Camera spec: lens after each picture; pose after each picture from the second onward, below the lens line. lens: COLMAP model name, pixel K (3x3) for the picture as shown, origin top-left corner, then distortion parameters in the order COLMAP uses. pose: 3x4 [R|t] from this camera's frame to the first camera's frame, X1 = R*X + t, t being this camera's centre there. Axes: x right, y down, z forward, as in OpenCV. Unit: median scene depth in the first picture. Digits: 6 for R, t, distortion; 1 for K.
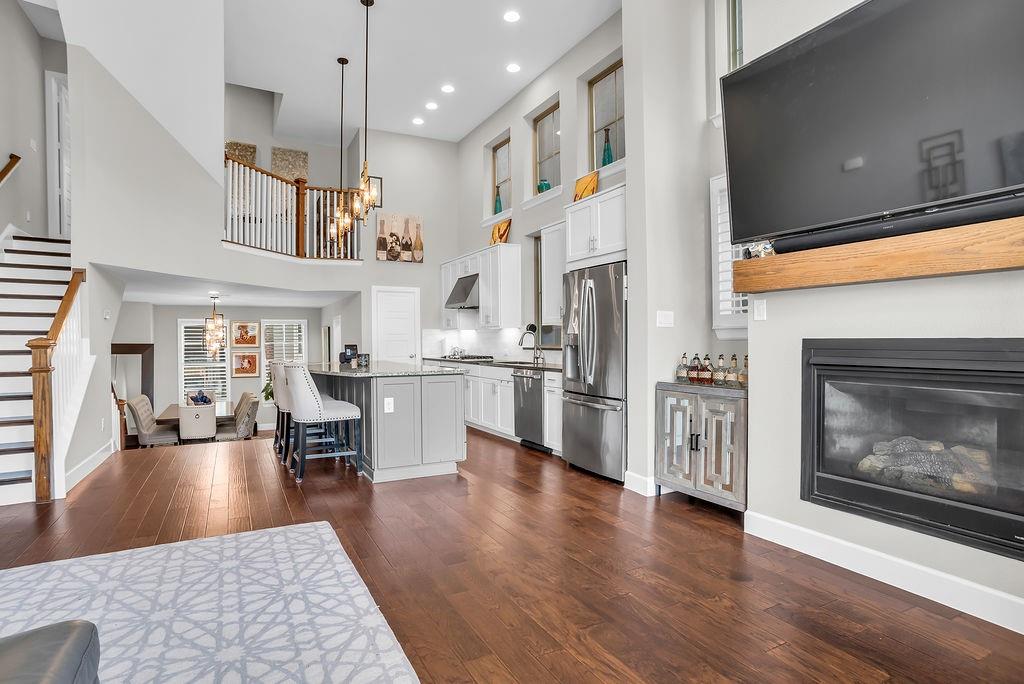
lens RADIAL K [[522.7, 0, 510.7], [0, 522.7, 339.5], [0, 0, 1]] dist [-0.032227, 0.002408]
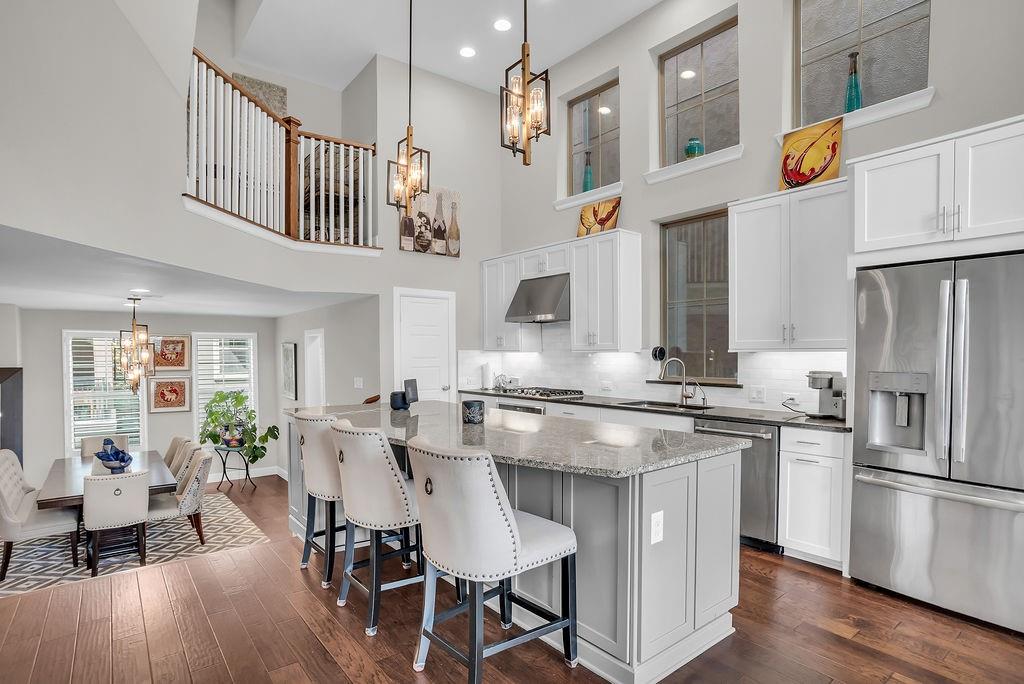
lens RADIAL K [[522.7, 0, 513.9], [0, 522.7, 361.1], [0, 0, 1]] dist [-0.032227, 0.002408]
pose [[0.982876, 0.003952, 0.184225, -0.234694], [-0.006964, 0.999852, 0.015701, -0.017000], [-0.184136, -0.016715, 0.982759, 0.290633]]
